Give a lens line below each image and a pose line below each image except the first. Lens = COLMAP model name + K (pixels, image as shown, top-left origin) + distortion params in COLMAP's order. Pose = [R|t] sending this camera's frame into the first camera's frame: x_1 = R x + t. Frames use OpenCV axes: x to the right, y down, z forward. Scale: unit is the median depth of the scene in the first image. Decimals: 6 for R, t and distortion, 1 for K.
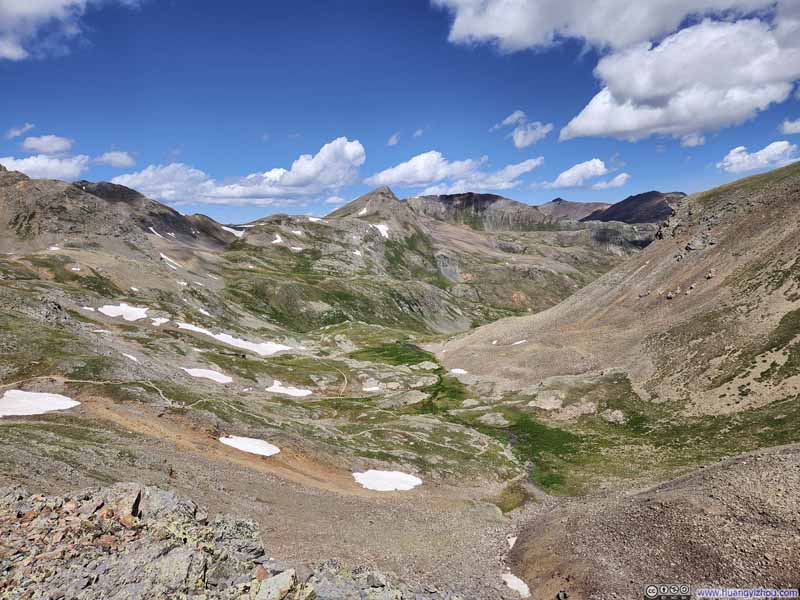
lens RADIAL K [[500.6, 0, 400.0], [0, 500.6, 300.0], [0, 0, 1]] dist [0.002927, -0.000244]
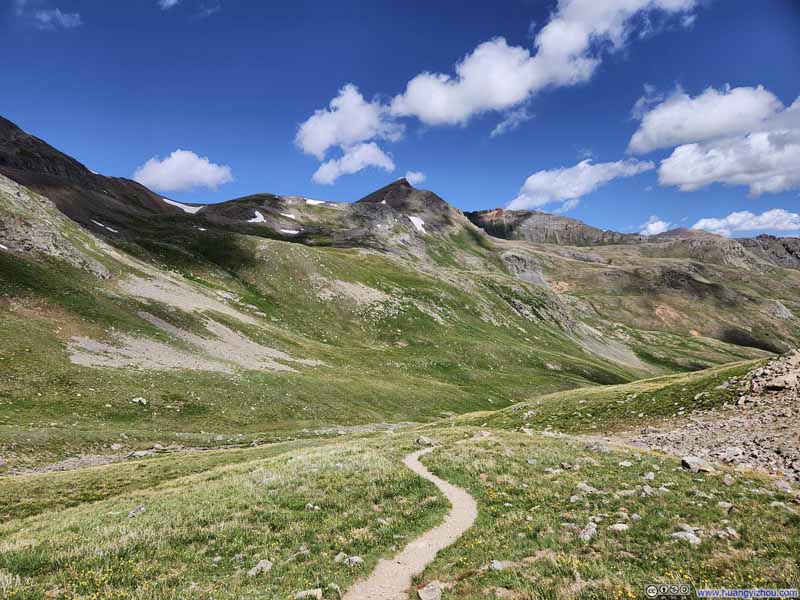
lens RADIAL K [[500.6, 0, 400.0], [0, 500.6, 300.0], [0, 0, 1]] dist [0.002927, -0.000244]
pose [[0.998573, 0.009565, 0.052536, -0.097457], [-0.003257, 0.992904, -0.118876, 0.044662], [-0.053301, 0.118535, 0.991518, 0.379457]]
